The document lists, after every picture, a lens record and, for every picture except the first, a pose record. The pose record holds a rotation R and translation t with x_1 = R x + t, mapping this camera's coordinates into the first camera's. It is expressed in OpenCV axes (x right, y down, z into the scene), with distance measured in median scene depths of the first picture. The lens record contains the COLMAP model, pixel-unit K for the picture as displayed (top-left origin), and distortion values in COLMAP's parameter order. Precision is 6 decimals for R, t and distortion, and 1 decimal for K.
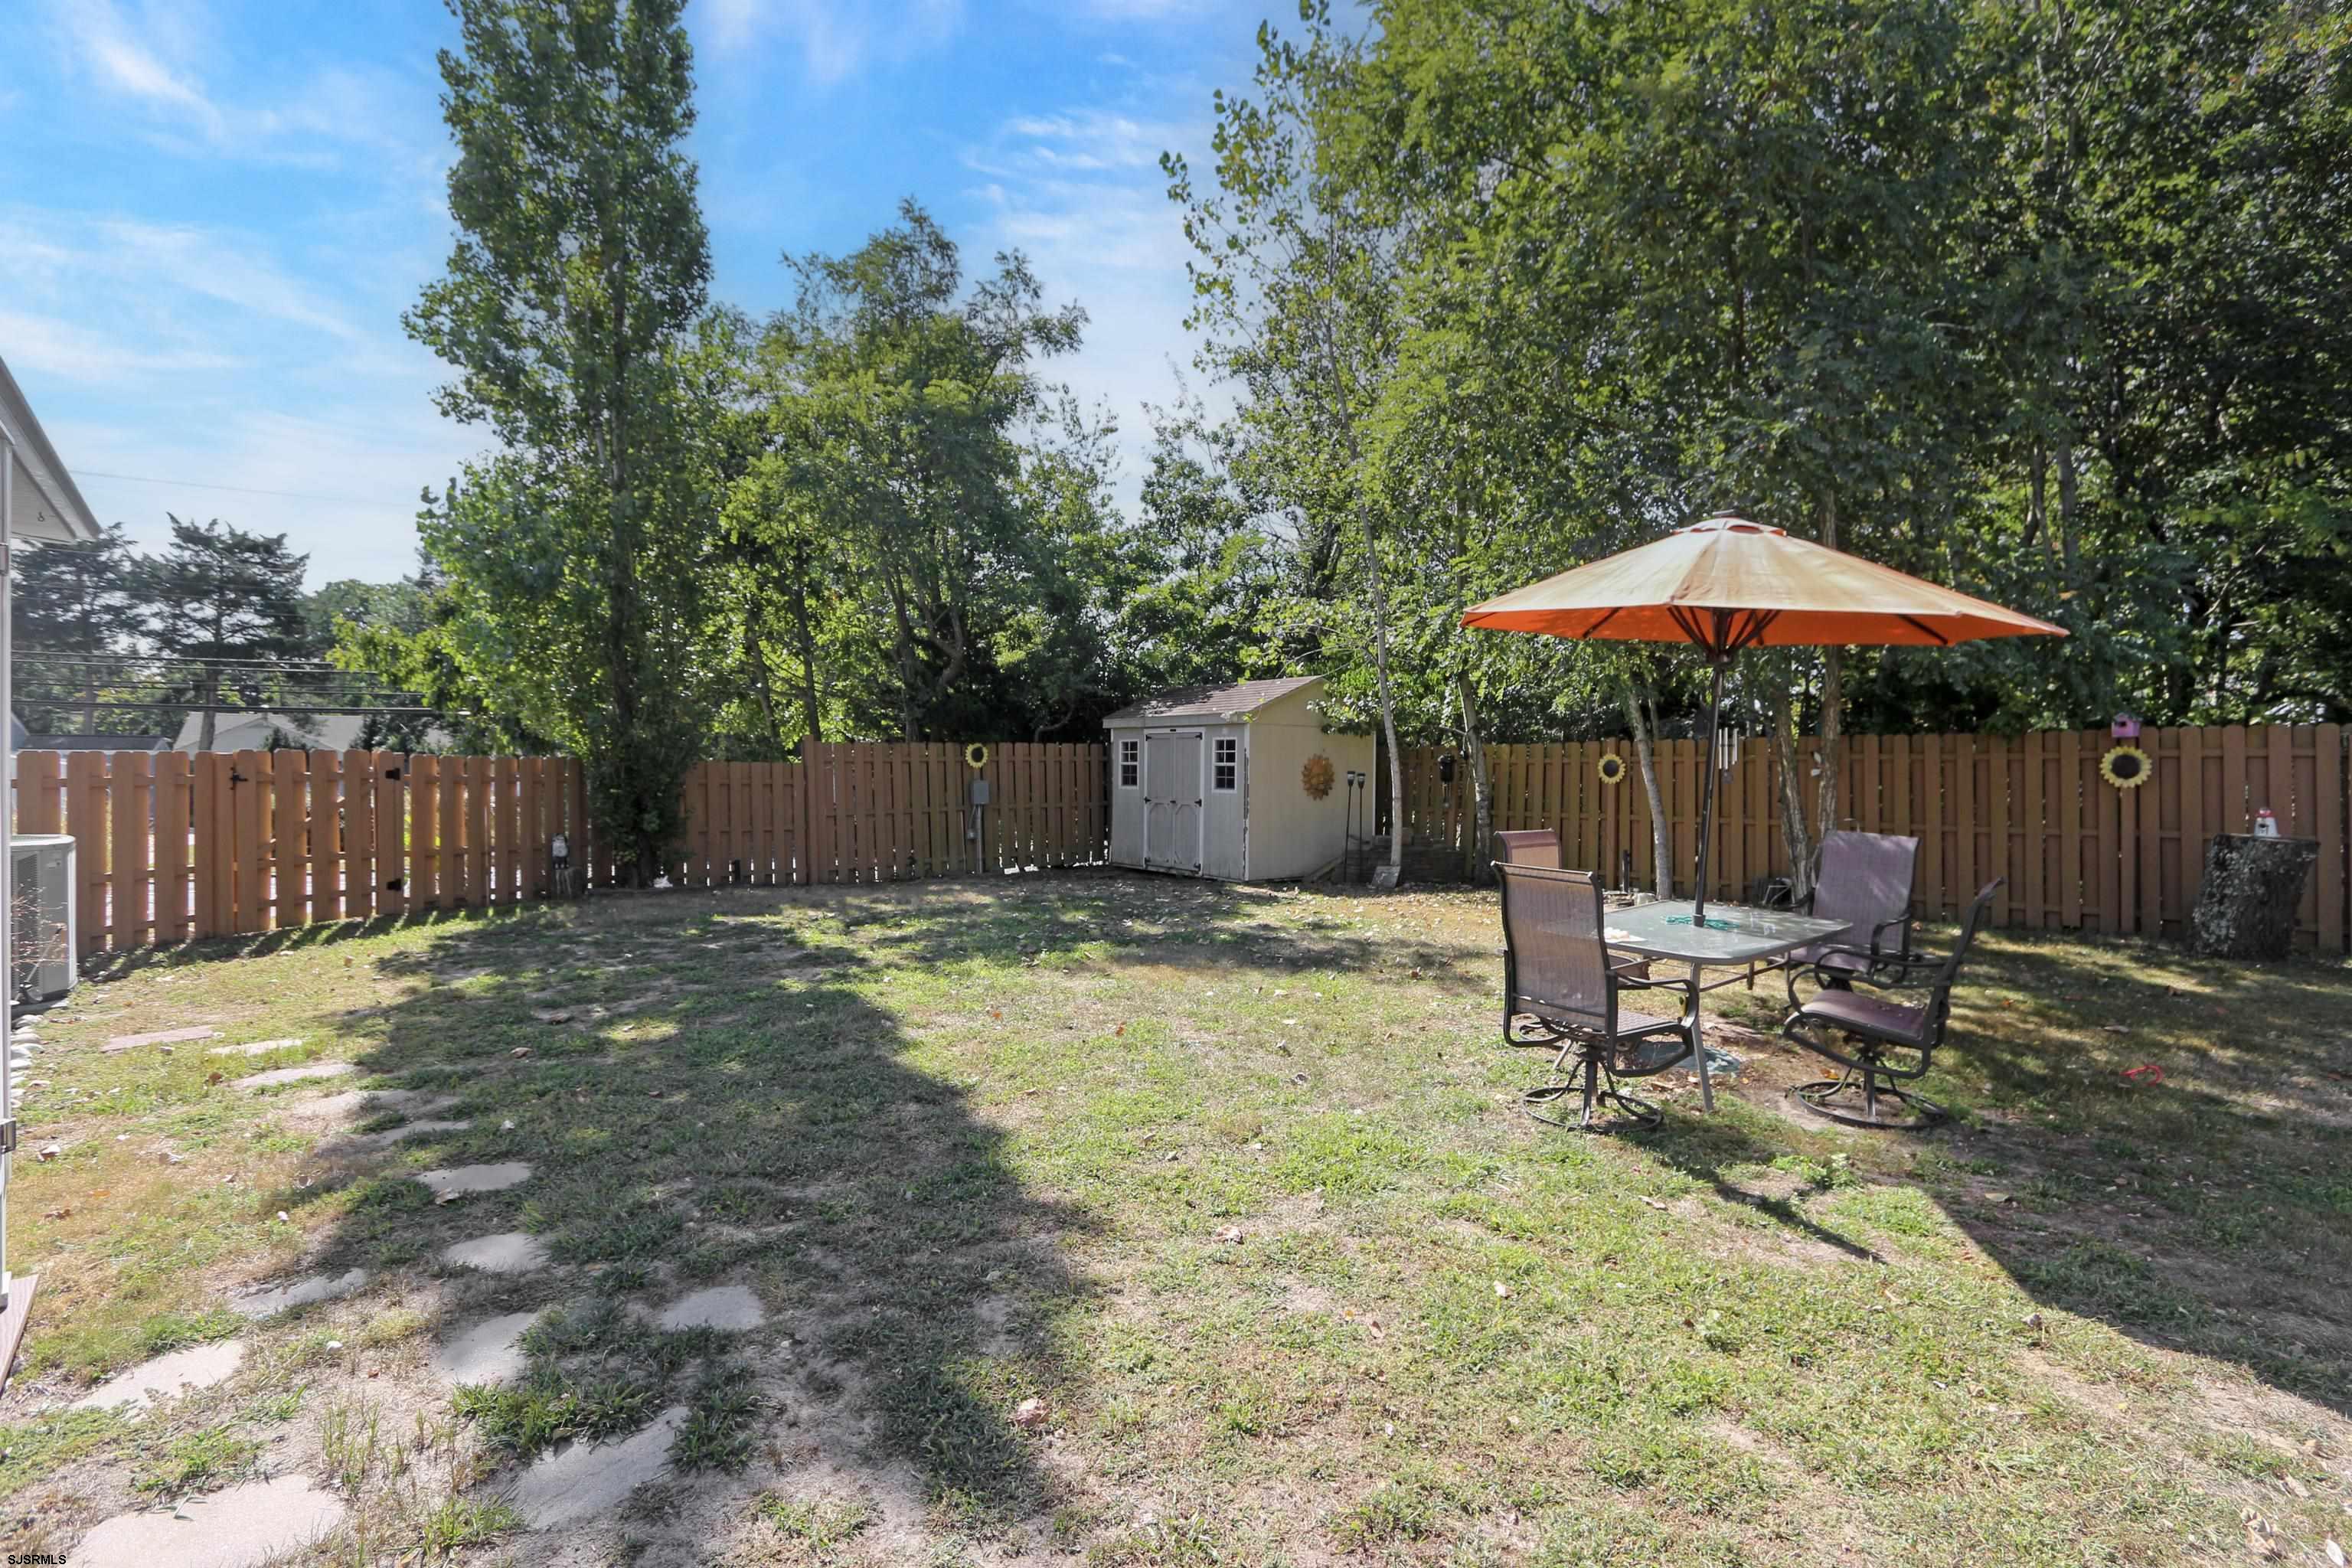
lens RADIAL K [[1087.8, 0, 1184.0], [0, 1087.8, 767.3], [0, 0, 1]] dist [0.002132, 0.000509]
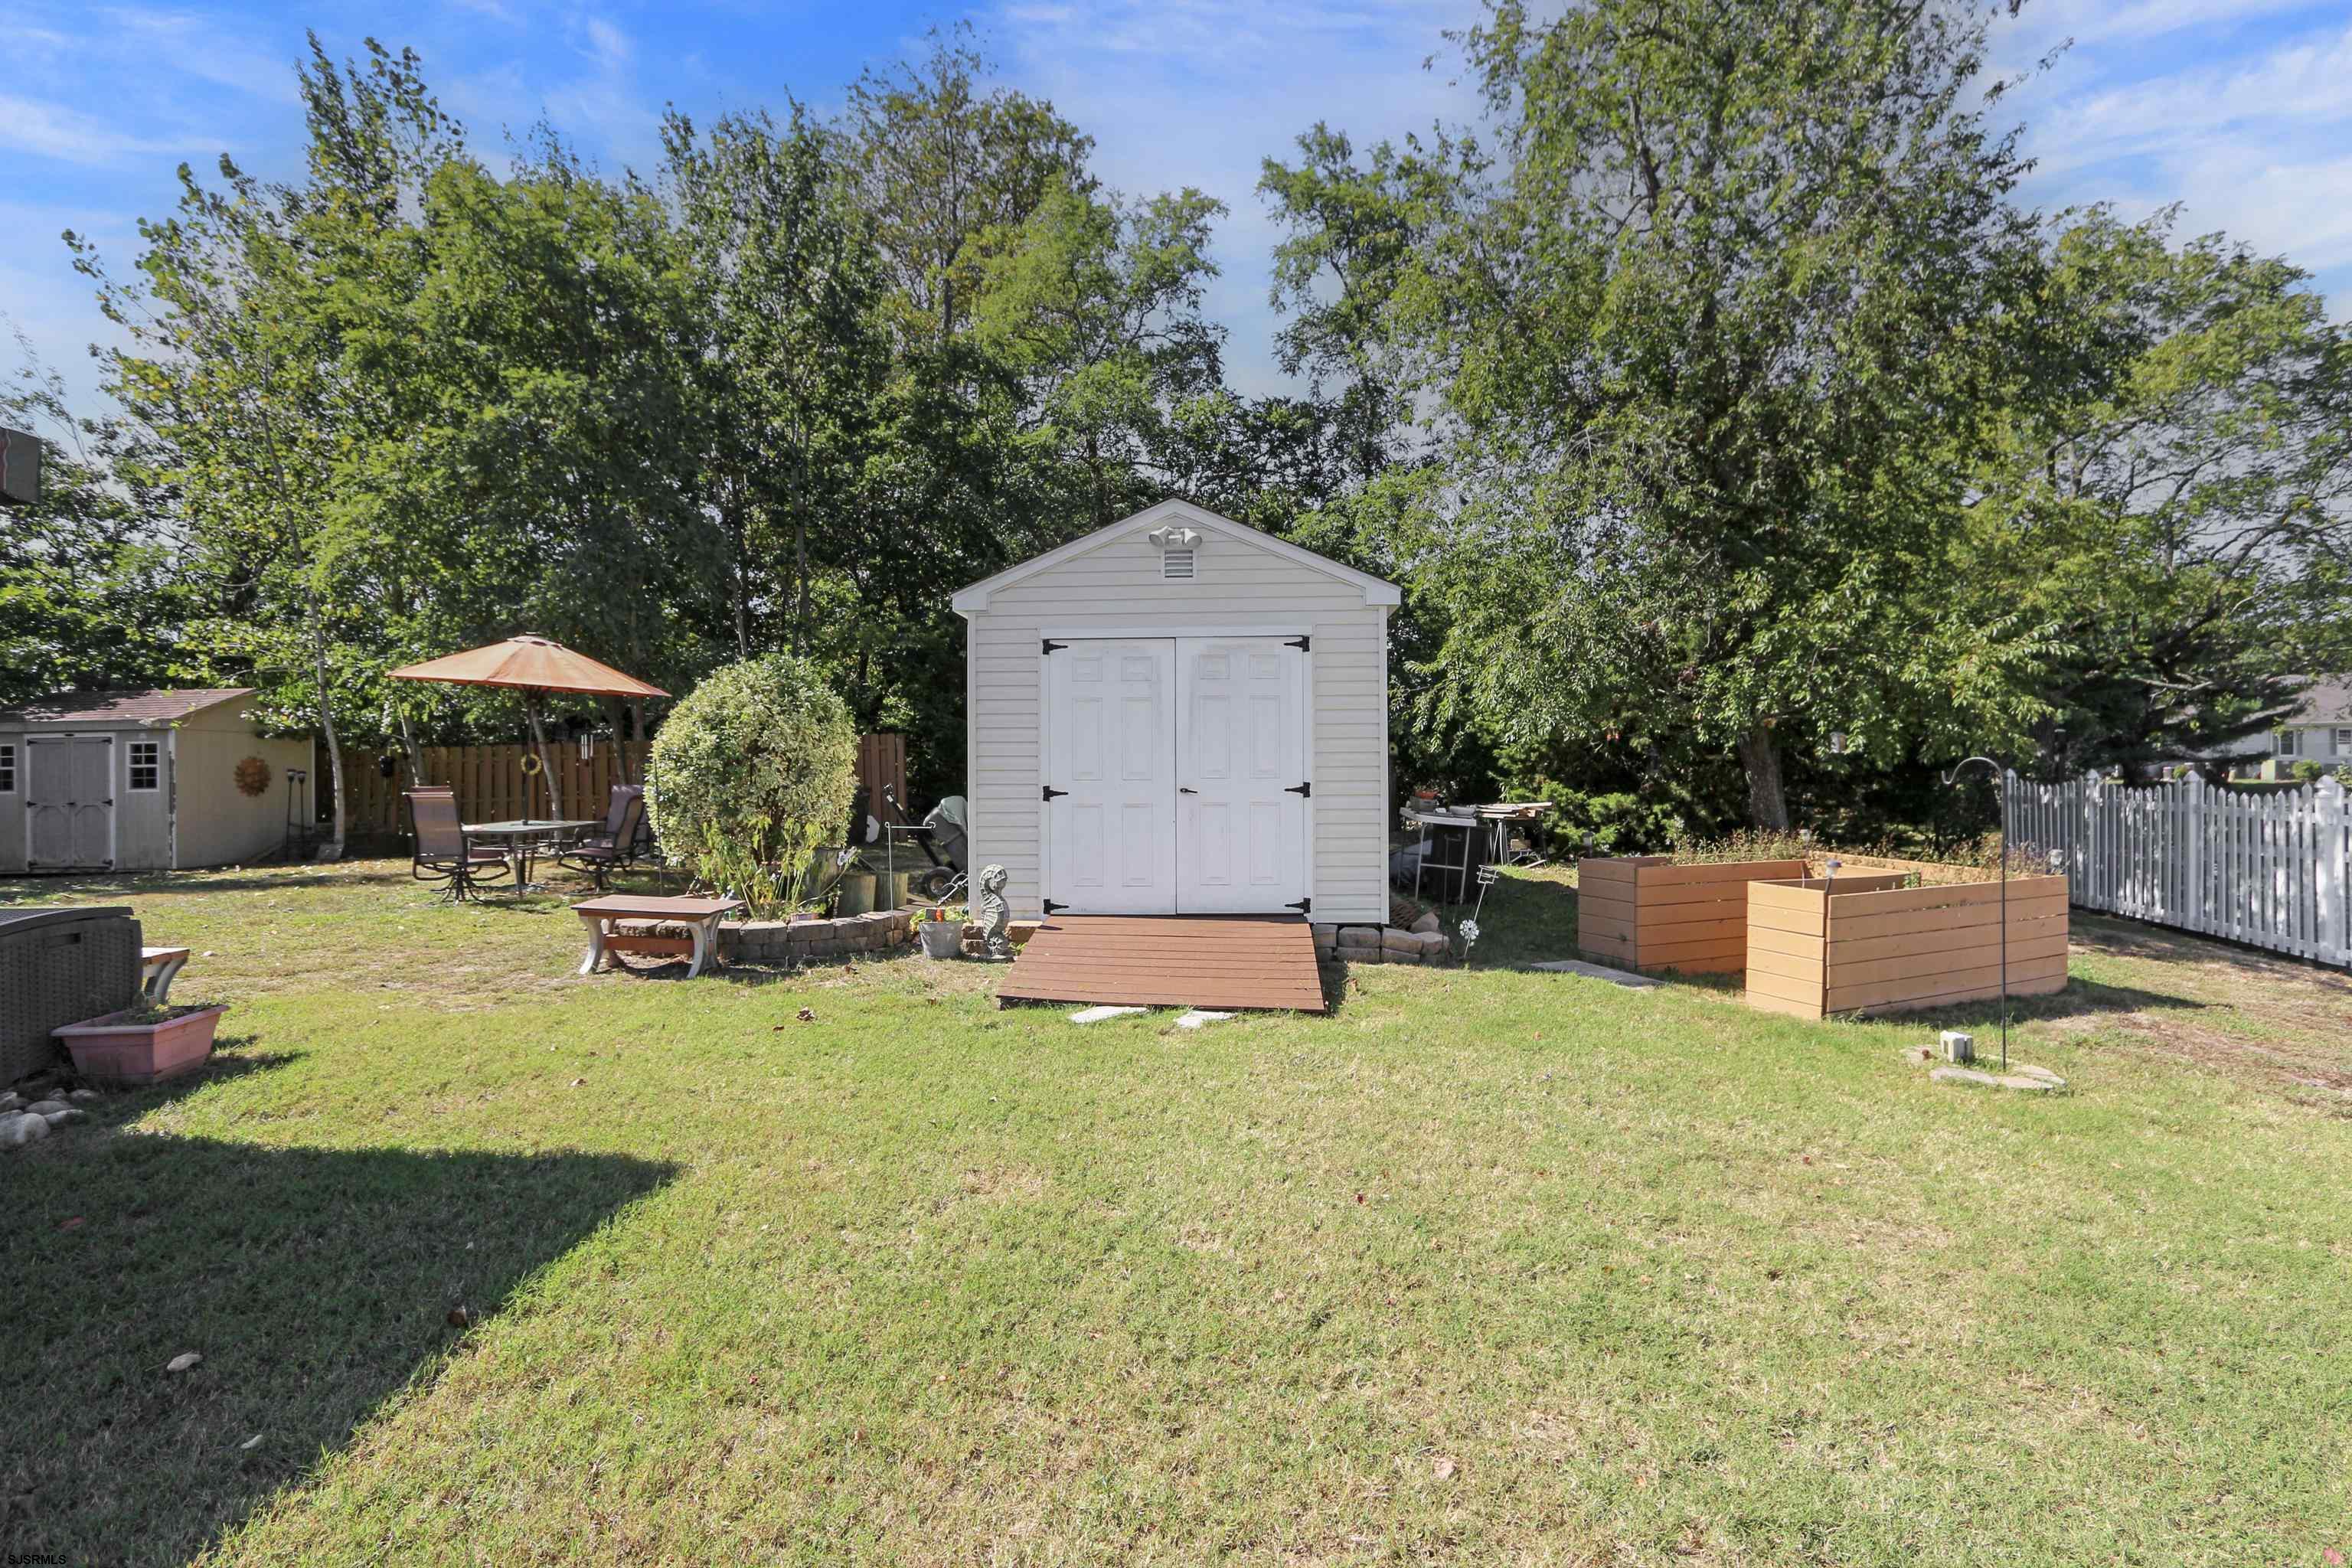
lens RADIAL K [[1087.8, 0, 1177.9], [0, 1087.8, 770.6], [0, 0, 1]] dist [0.002132, 0.000509]
pose [[0.659077, -0.020355, 0.751800, -0.100763], [0.024653, 0.999681, 0.005454, 0.021264], [-0.751672, 0.014940, 0.659368, -0.506421]]
